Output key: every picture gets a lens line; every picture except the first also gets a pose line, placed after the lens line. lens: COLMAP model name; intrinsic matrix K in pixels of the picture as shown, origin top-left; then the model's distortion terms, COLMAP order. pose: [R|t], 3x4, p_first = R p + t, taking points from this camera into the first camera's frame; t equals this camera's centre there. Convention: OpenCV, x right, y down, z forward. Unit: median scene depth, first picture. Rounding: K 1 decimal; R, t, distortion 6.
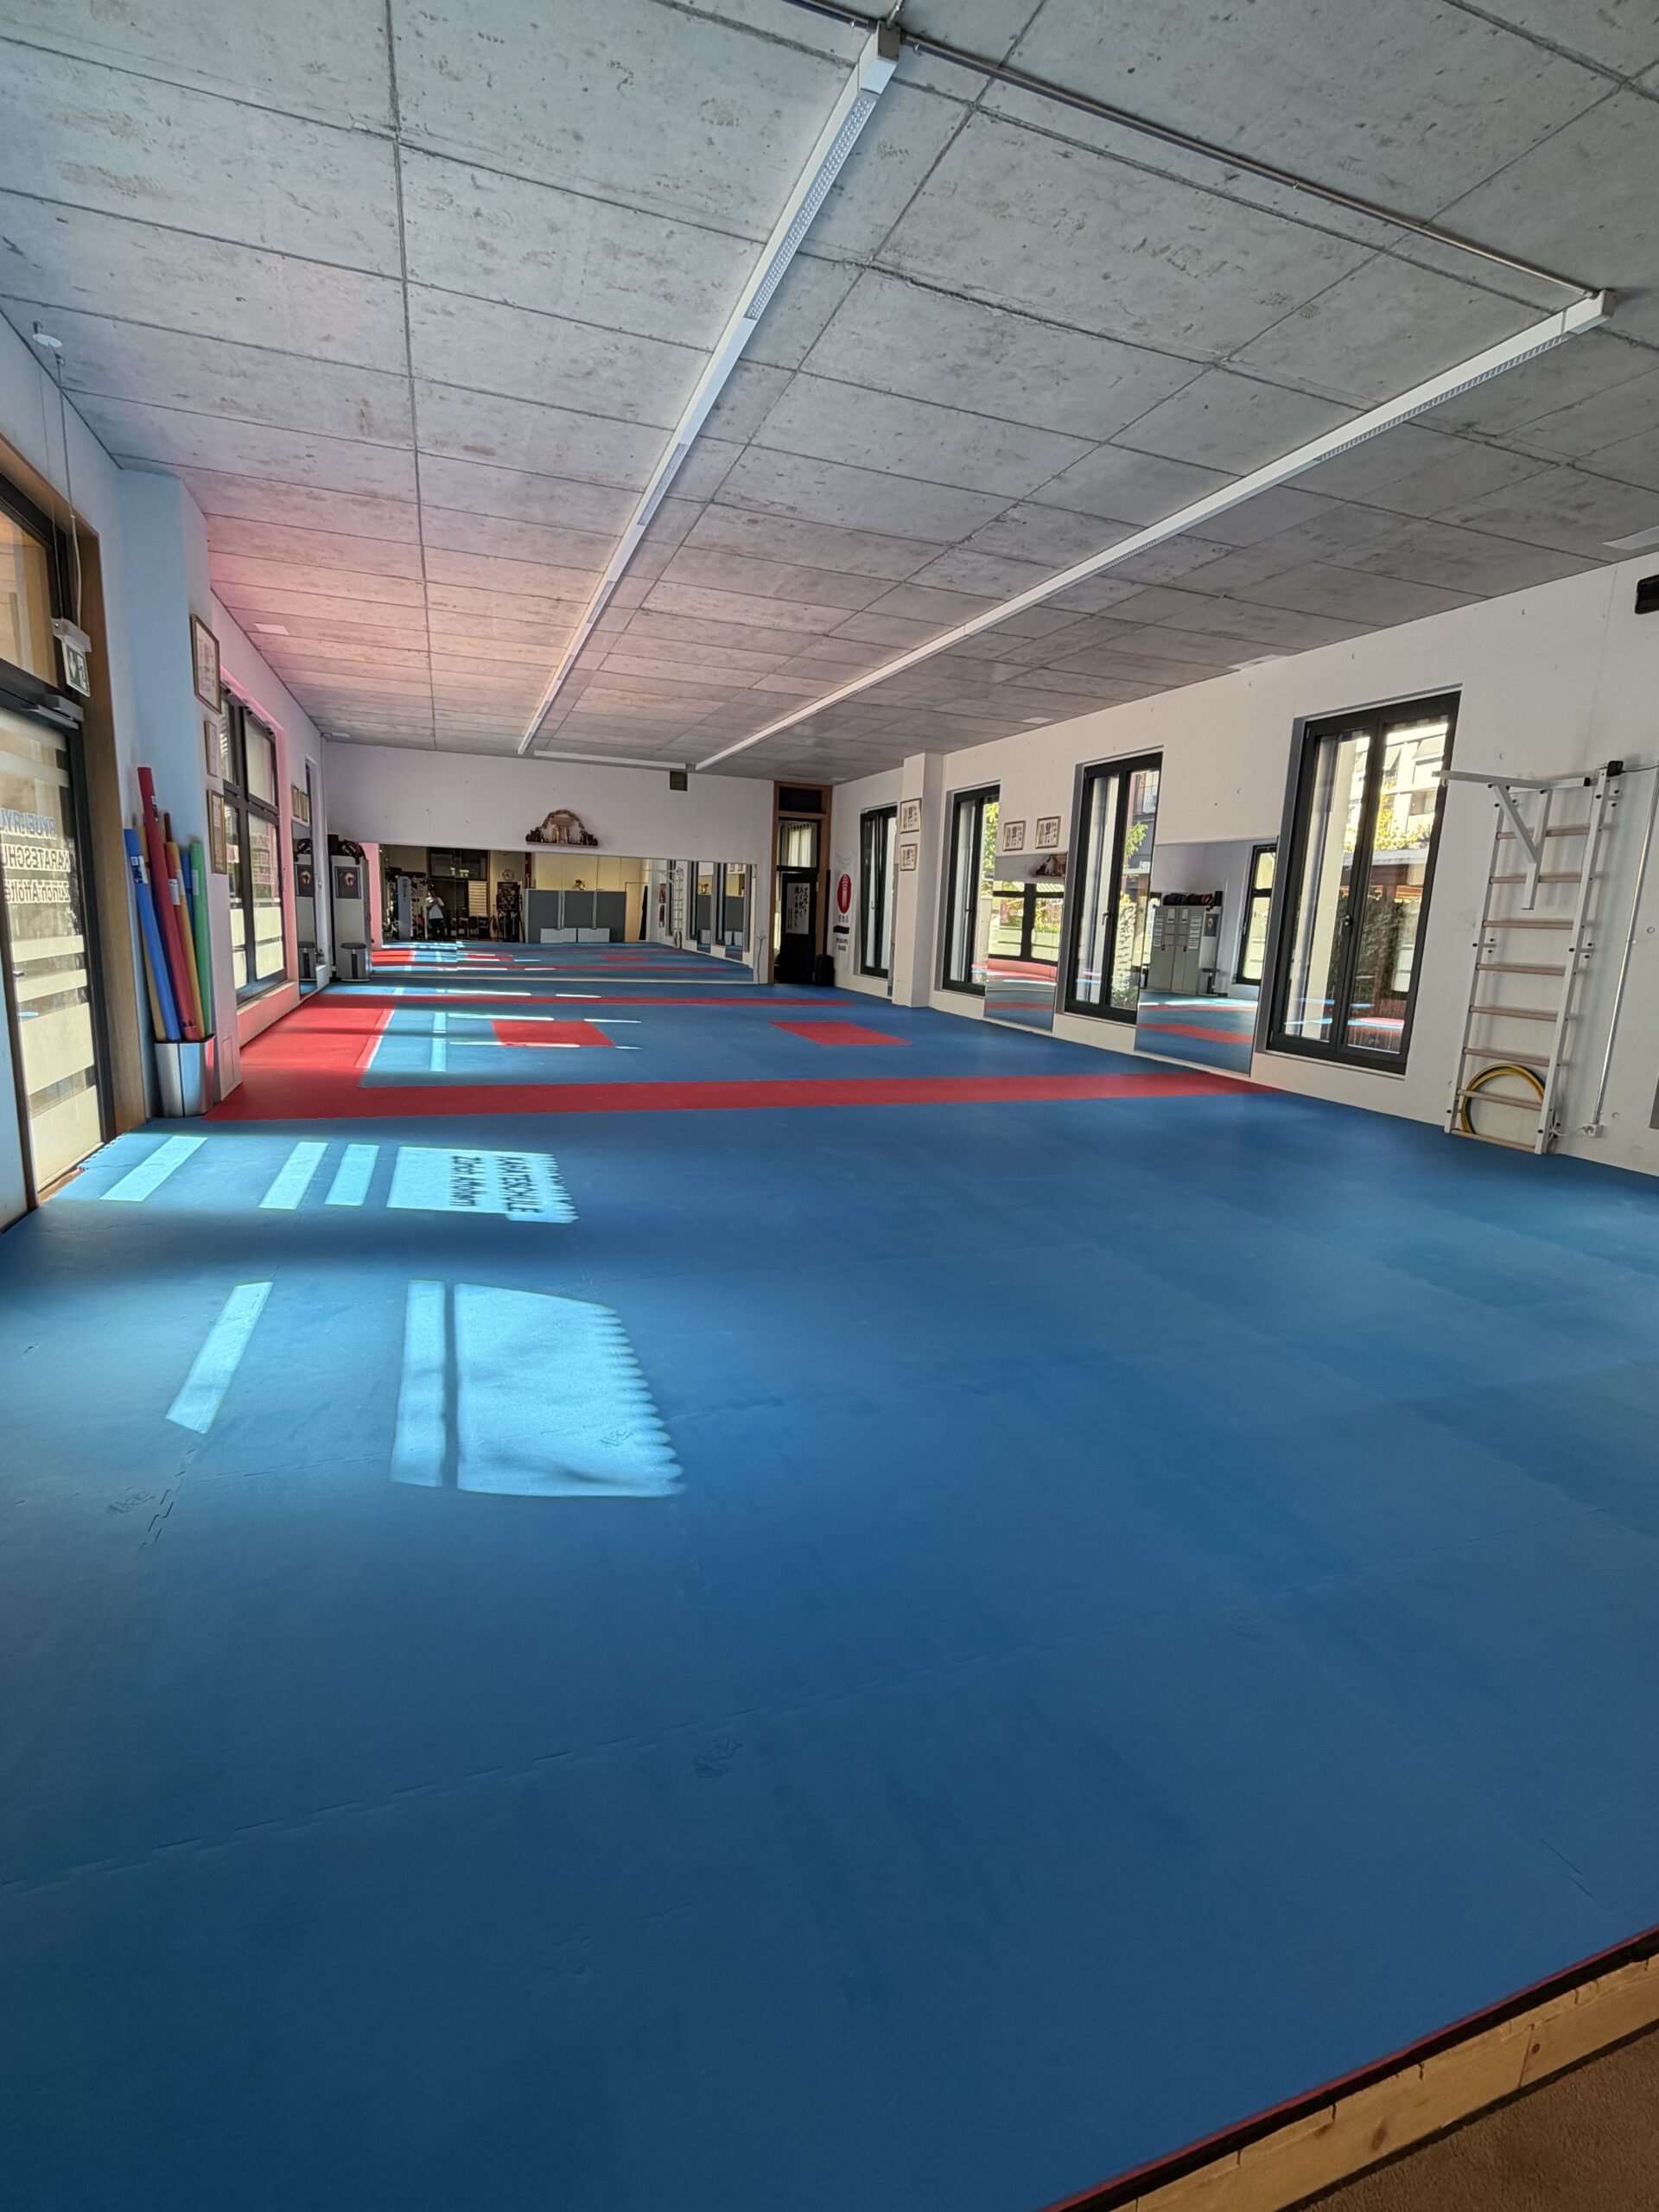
lens RADIAL K [[1033.7, 0, 821.8], [0, 1033.7, 1095.7], [0, 0, 1]] dist [-0.000282, -0.000015]
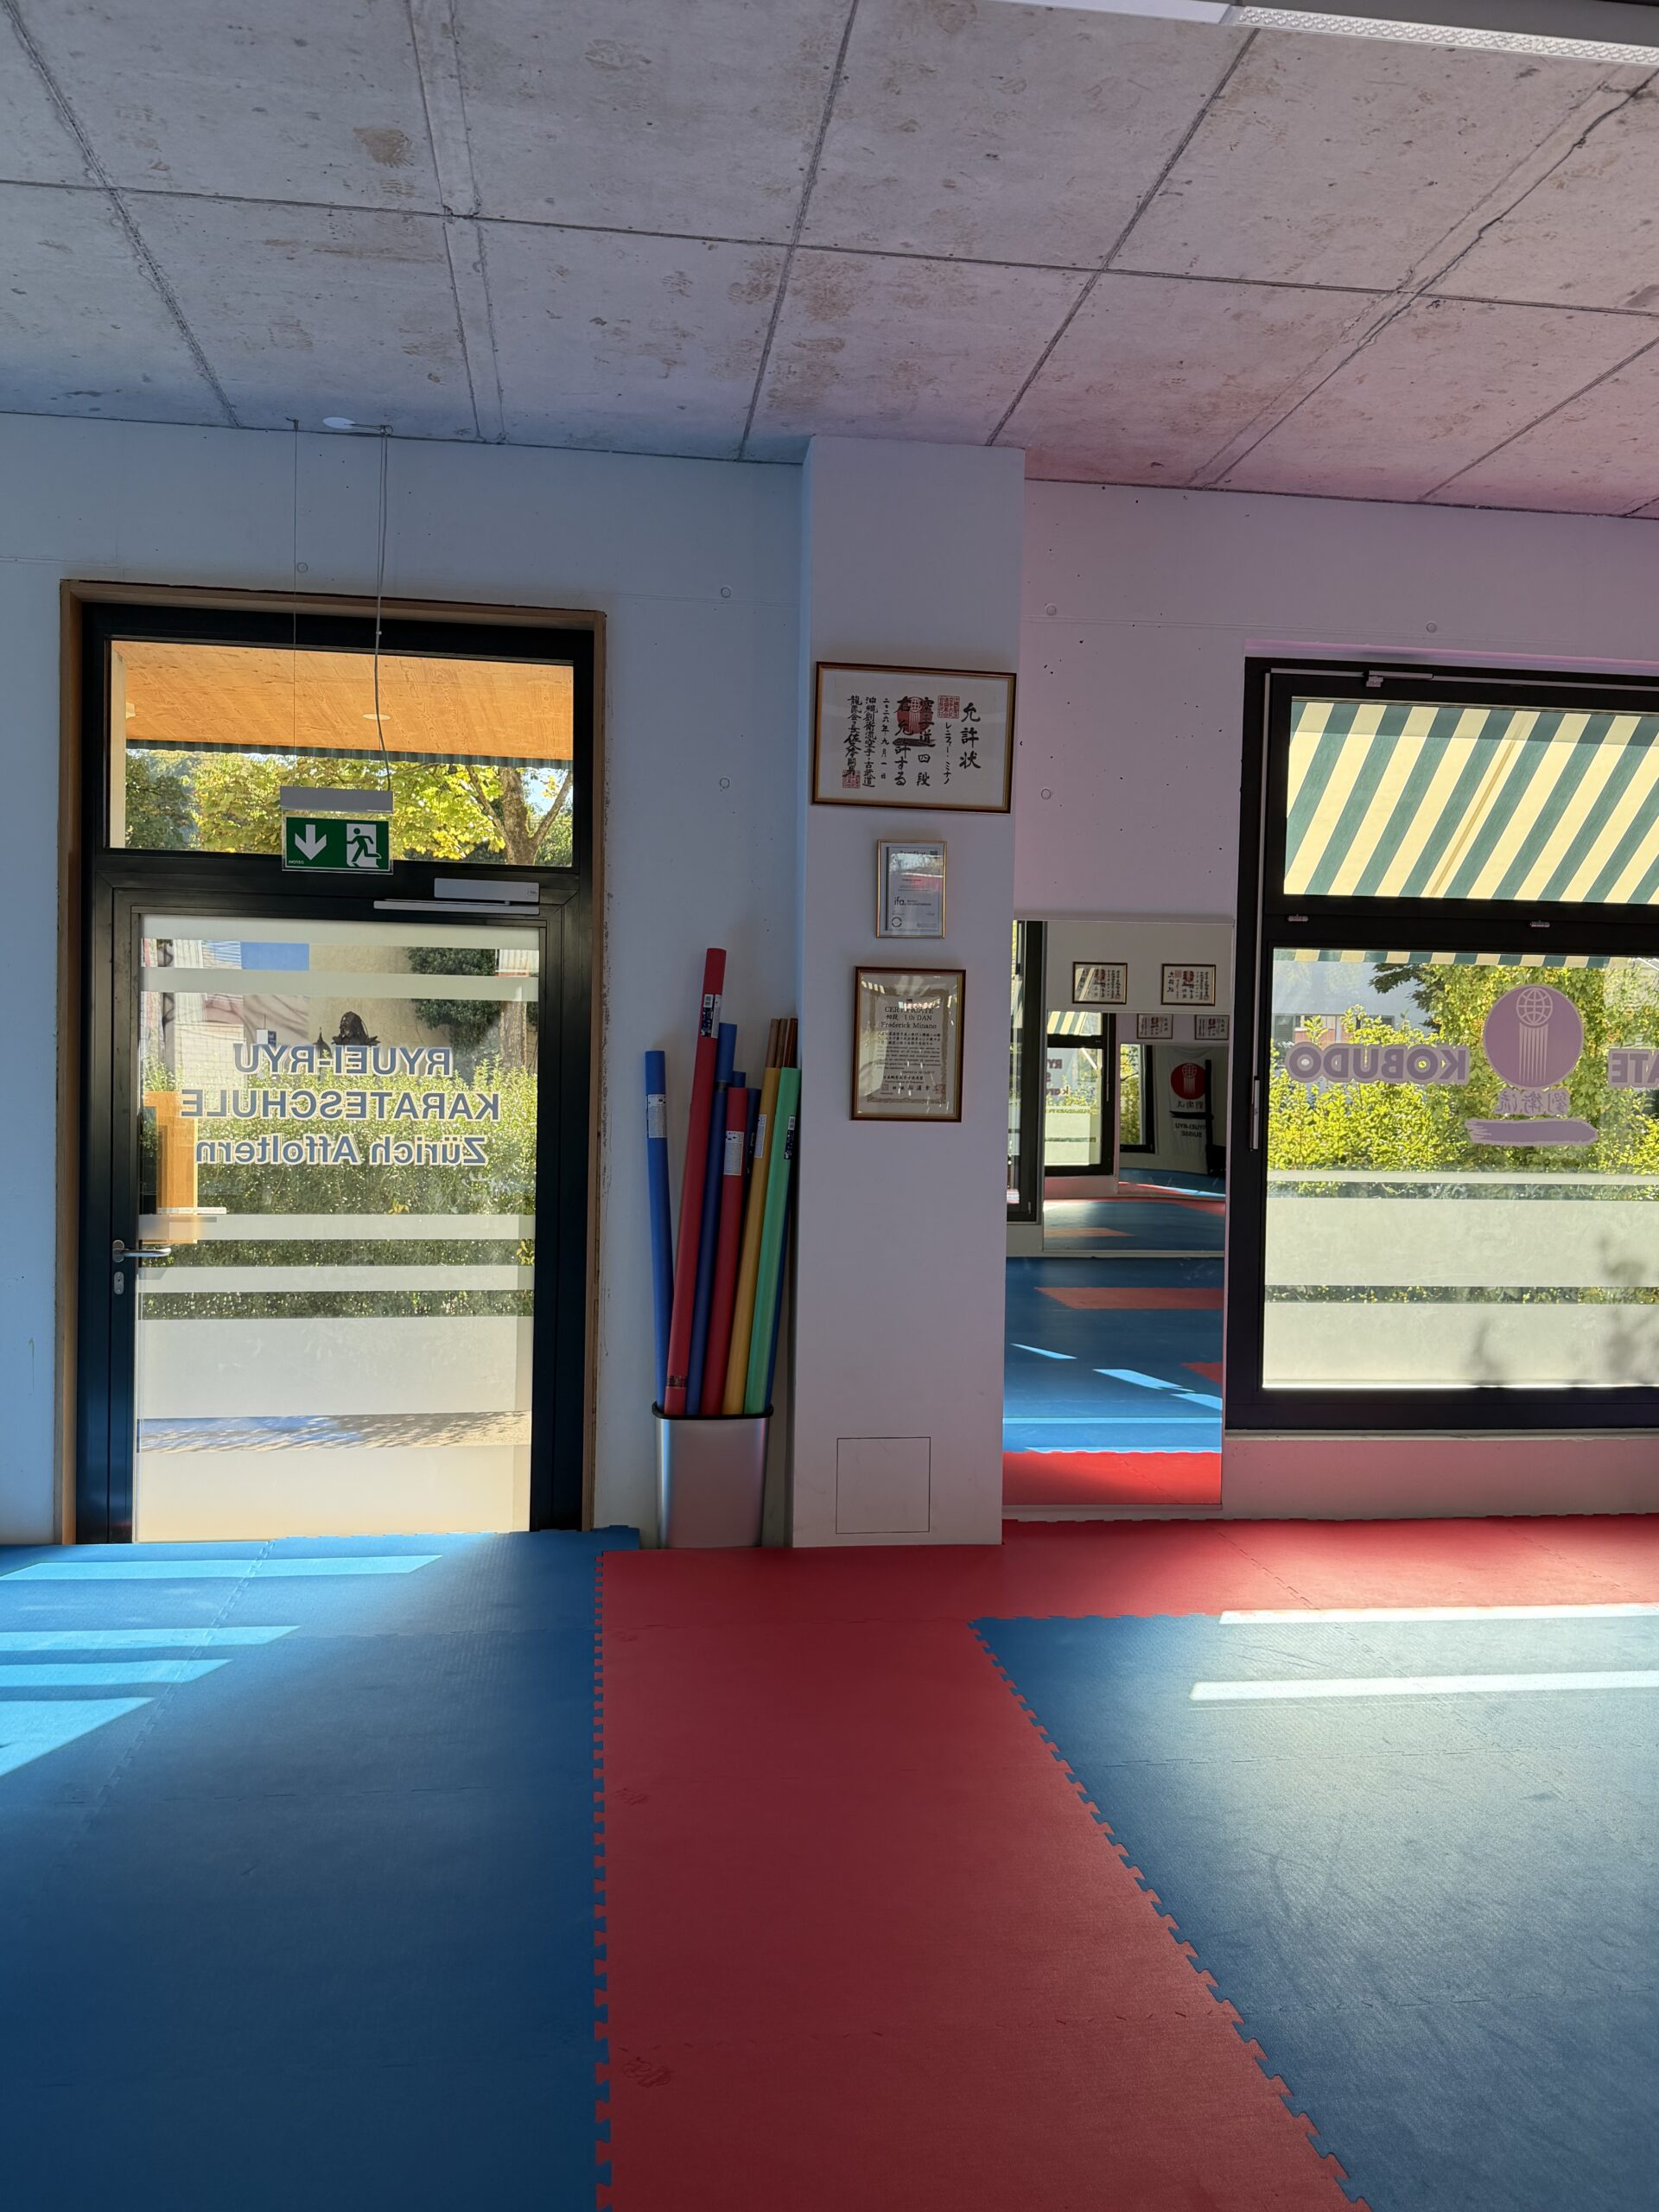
lens RADIAL K [[1734.4, 0, 817.5], [0, 1734.4, 1122.9], [0, 0, 1]] dist [0.073761, 0.000357]
pose [[-0.204859, -0.016666, -0.978650, 0.258678], [-0.198686, 0.979747, 0.024906, -0.209625], [0.958414, 0.199546, -0.204021, 1.054075]]
